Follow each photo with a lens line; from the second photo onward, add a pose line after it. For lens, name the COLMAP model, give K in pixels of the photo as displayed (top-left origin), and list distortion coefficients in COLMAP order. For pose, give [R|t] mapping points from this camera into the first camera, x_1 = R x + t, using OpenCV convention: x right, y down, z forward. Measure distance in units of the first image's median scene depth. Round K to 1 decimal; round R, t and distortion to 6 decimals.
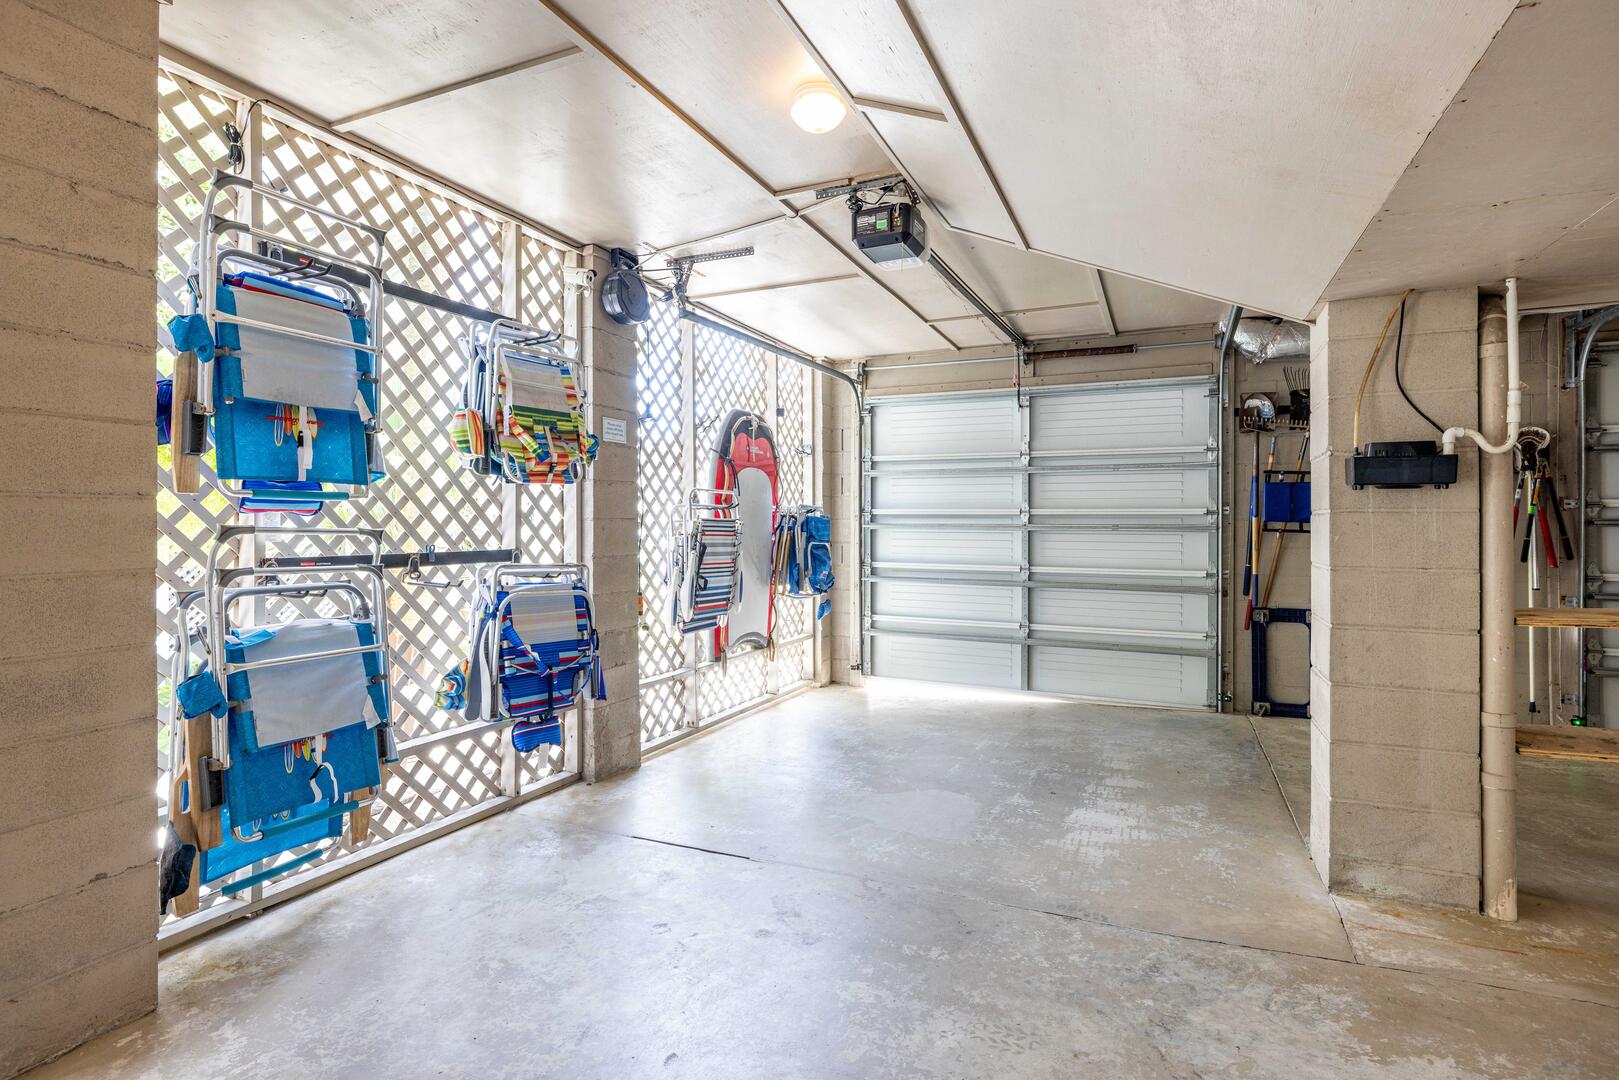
lens RADIAL K [[800.1, 0, 809.5], [0, 800.1, 540.0], [0, 0, 1]] dist [-0.005951, 0.000898]
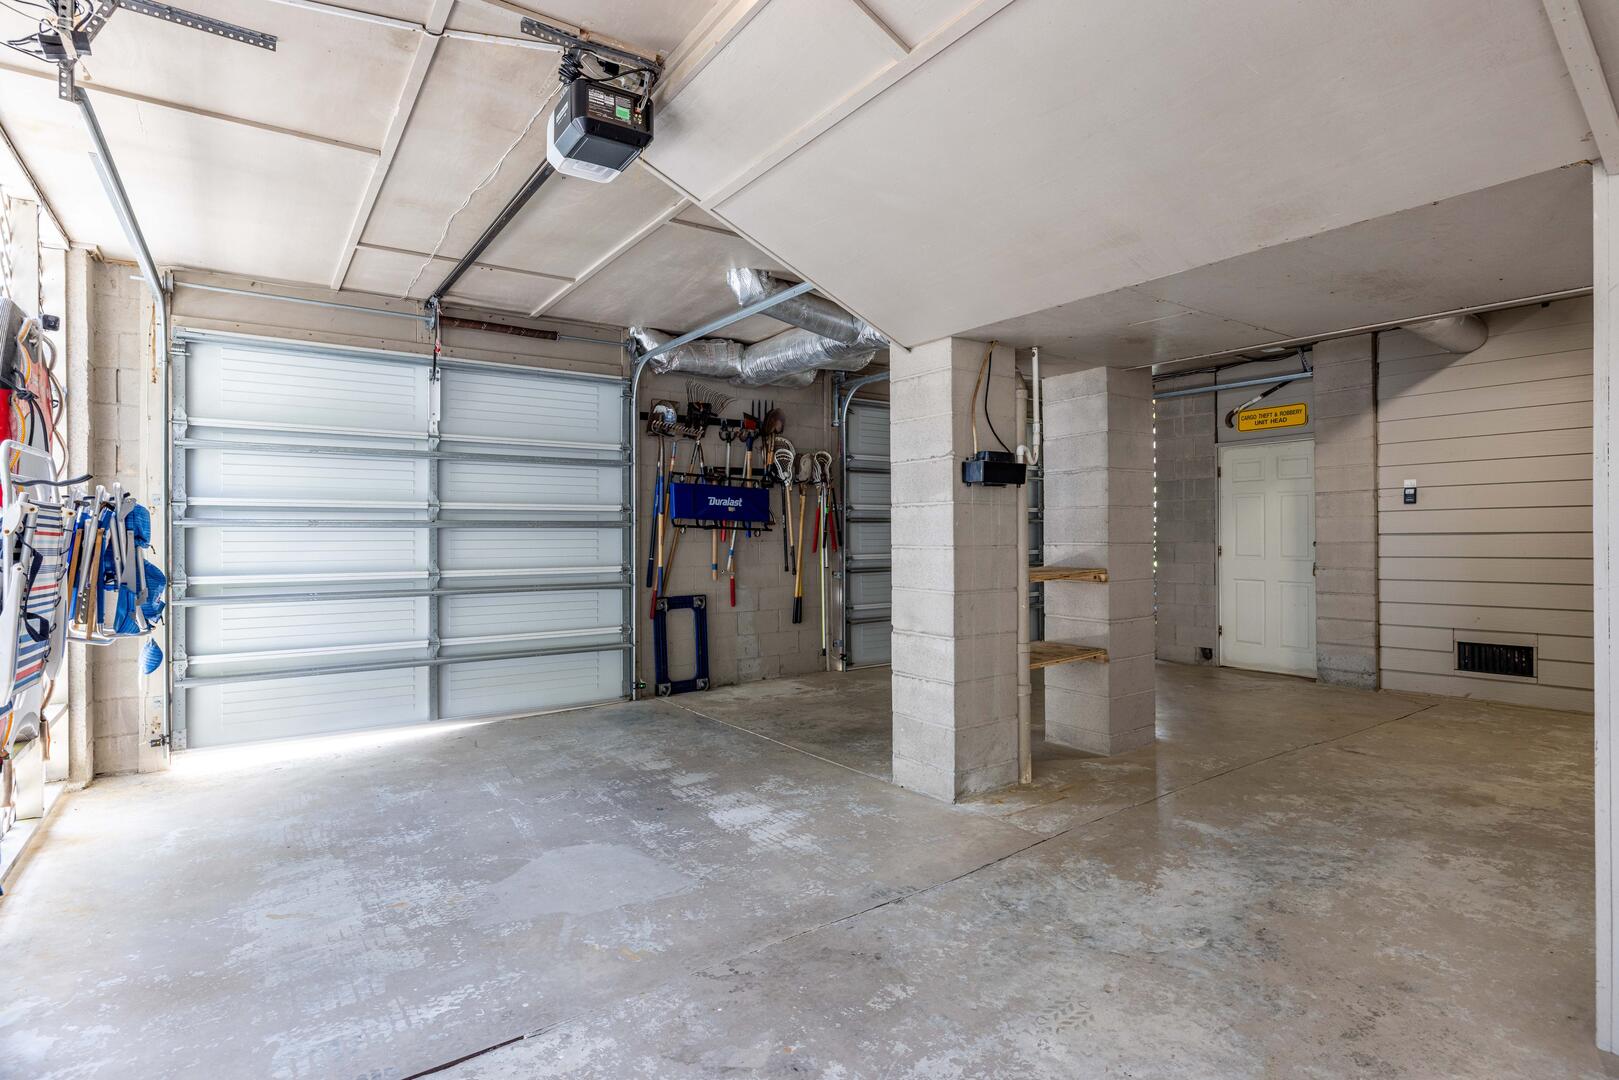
lens RADIAL K [[800.1, 0, 809.5], [0, 800.1, 540.0], [0, 0, 1]] dist [-0.005951, 0.000898]
pose [[0.513297, -0.014788, 0.858084, -0.353898], [0.021634, 0.999757, 0.004289, 0.008053], [-0.857938, 0.016362, 0.513492, 0.345978]]
